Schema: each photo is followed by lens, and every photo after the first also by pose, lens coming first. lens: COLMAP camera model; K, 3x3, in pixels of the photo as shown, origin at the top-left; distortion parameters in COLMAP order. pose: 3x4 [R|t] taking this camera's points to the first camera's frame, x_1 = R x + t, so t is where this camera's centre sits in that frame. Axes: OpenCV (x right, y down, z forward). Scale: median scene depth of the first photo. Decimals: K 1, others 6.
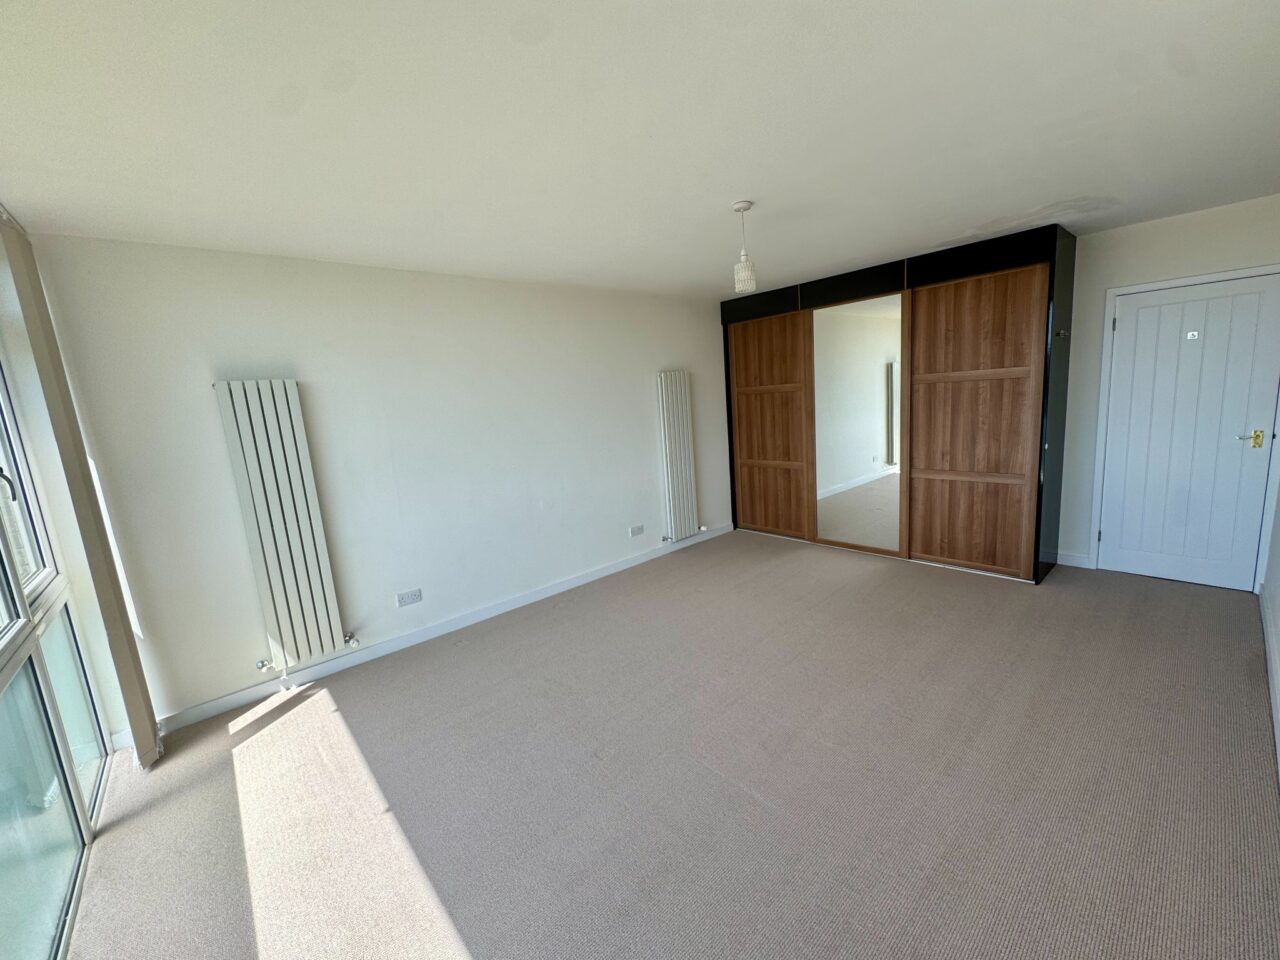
lens RADIAL K [[513.5, 0, 640.0], [0, 513.5, 480.0], [0, 0, 1]] dist [-0.000882, -0.000092]
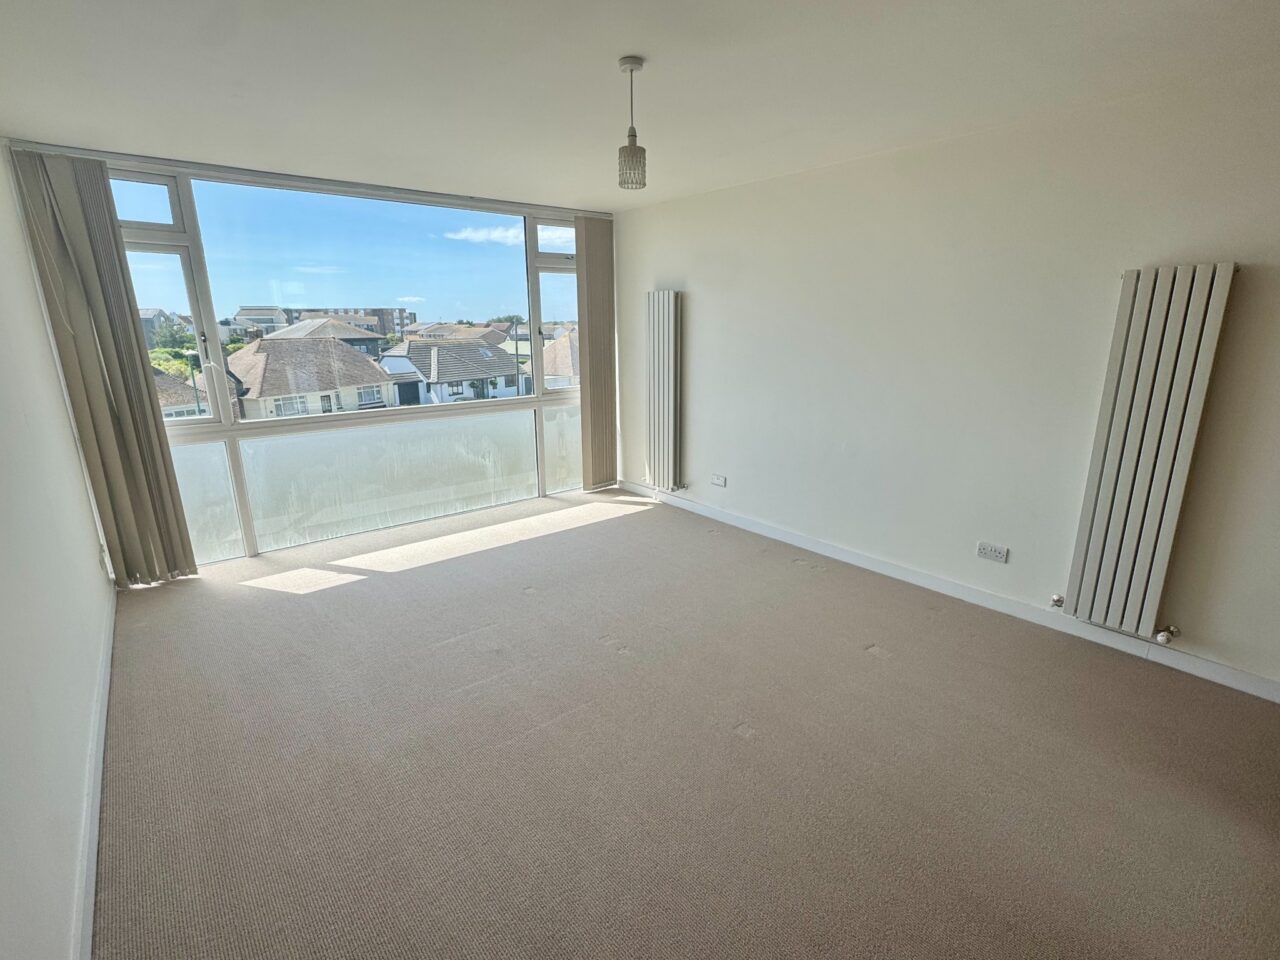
lens RADIAL K [[603.5, 0, 640.0], [0, 603.5, 480.0], [0, 0, 1]] dist [0.001543, 0.000136]
pose [[-0.025021, 0.317939, -0.947781, 0.945776], [-0.166697, 0.933477, 0.317541, -0.193781], [0.985691, 0.165938, 0.029643, 0.871071]]
